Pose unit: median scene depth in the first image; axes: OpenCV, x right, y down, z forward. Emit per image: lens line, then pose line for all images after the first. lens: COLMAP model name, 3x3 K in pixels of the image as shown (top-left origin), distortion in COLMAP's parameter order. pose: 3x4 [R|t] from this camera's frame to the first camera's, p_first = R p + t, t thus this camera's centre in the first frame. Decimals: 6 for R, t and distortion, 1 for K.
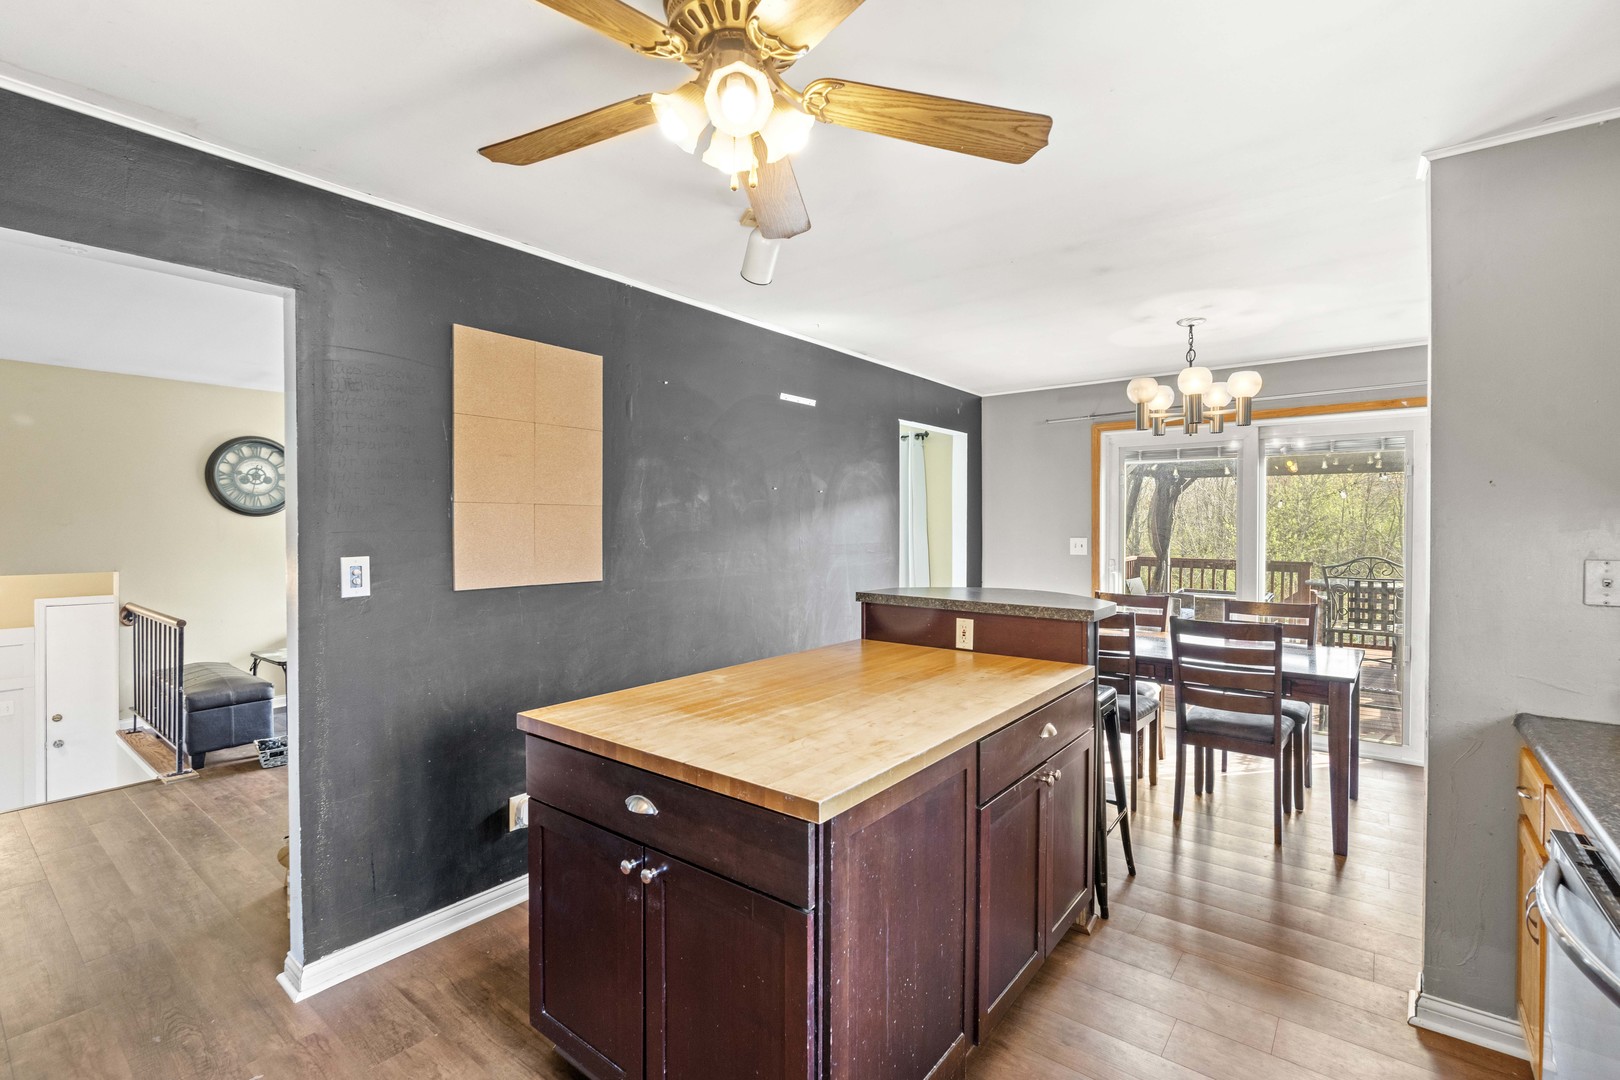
lens RADIAL K [[730.7, 0, 807.6], [0, 730.7, 530.9], [0, 0, 1]] dist [-0.006248, -0.000058]
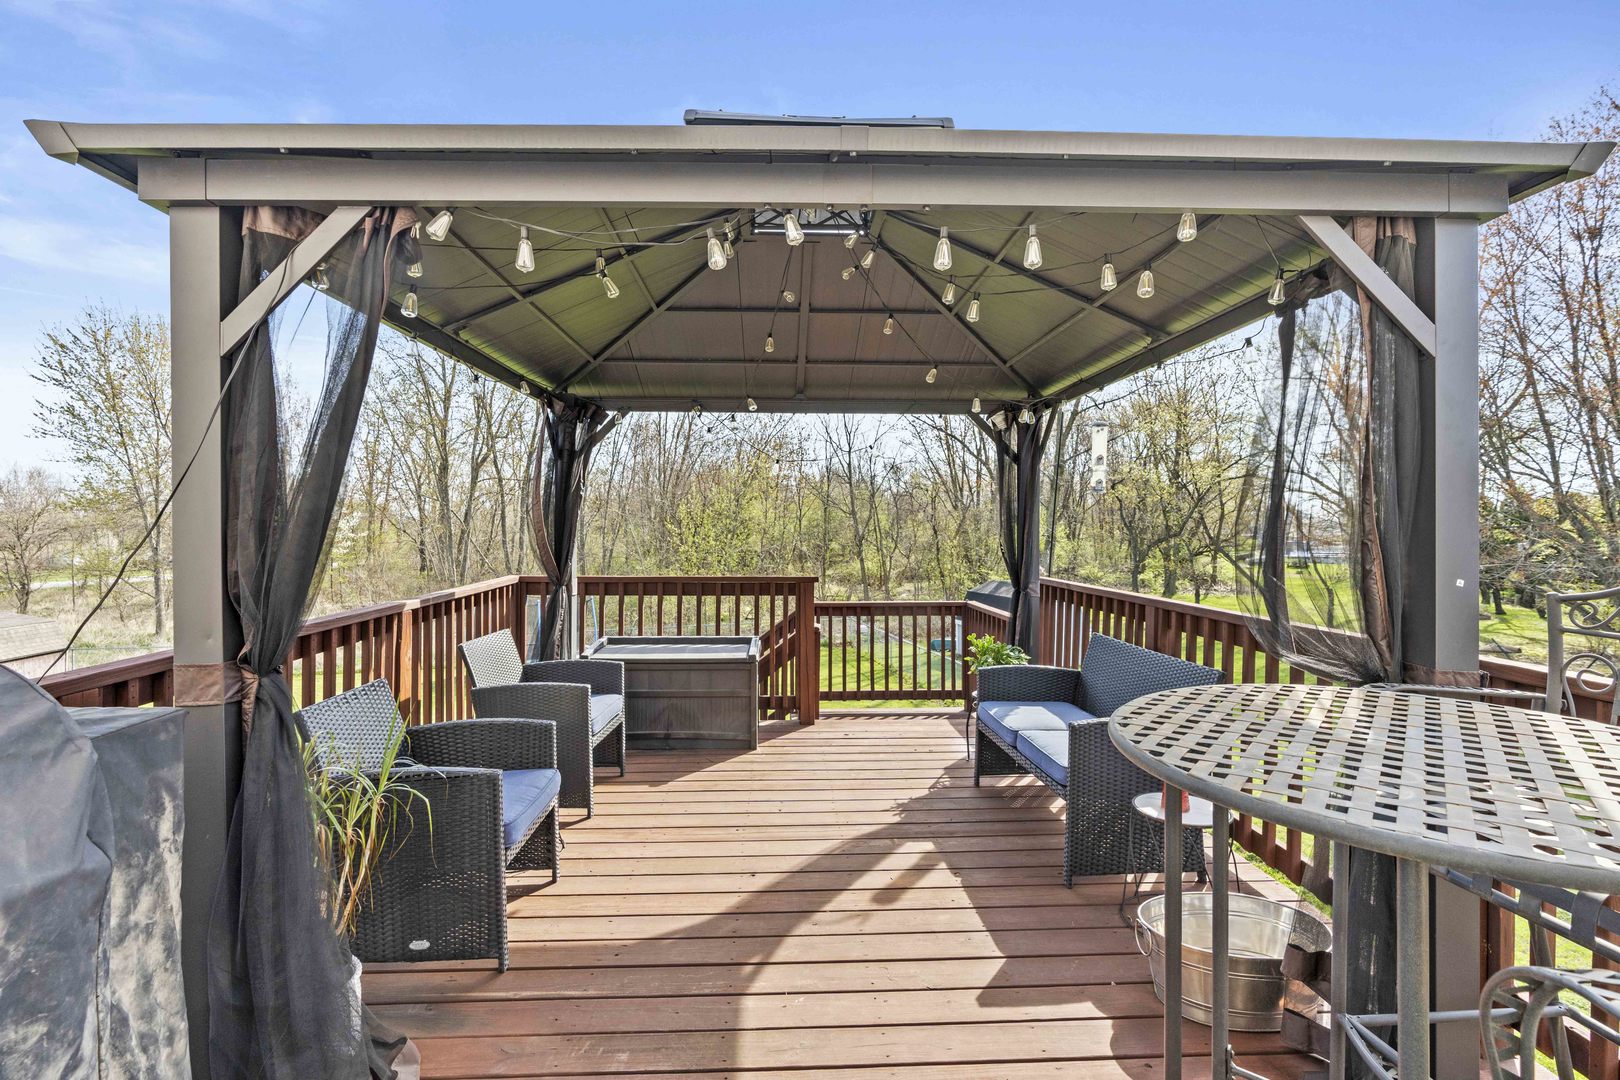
lens RADIAL K [[730.7, 0, 807.6], [0, 730.7, 530.9], [0, 0, 1]] dist [-0.006248, -0.000058]
pose [[0.756225, -0.005867, 0.654285, 0.295681], [0.011936, 0.999917, -0.004829, 0.010852], [-0.654203, 0.011462, 0.756232, 0.537334]]
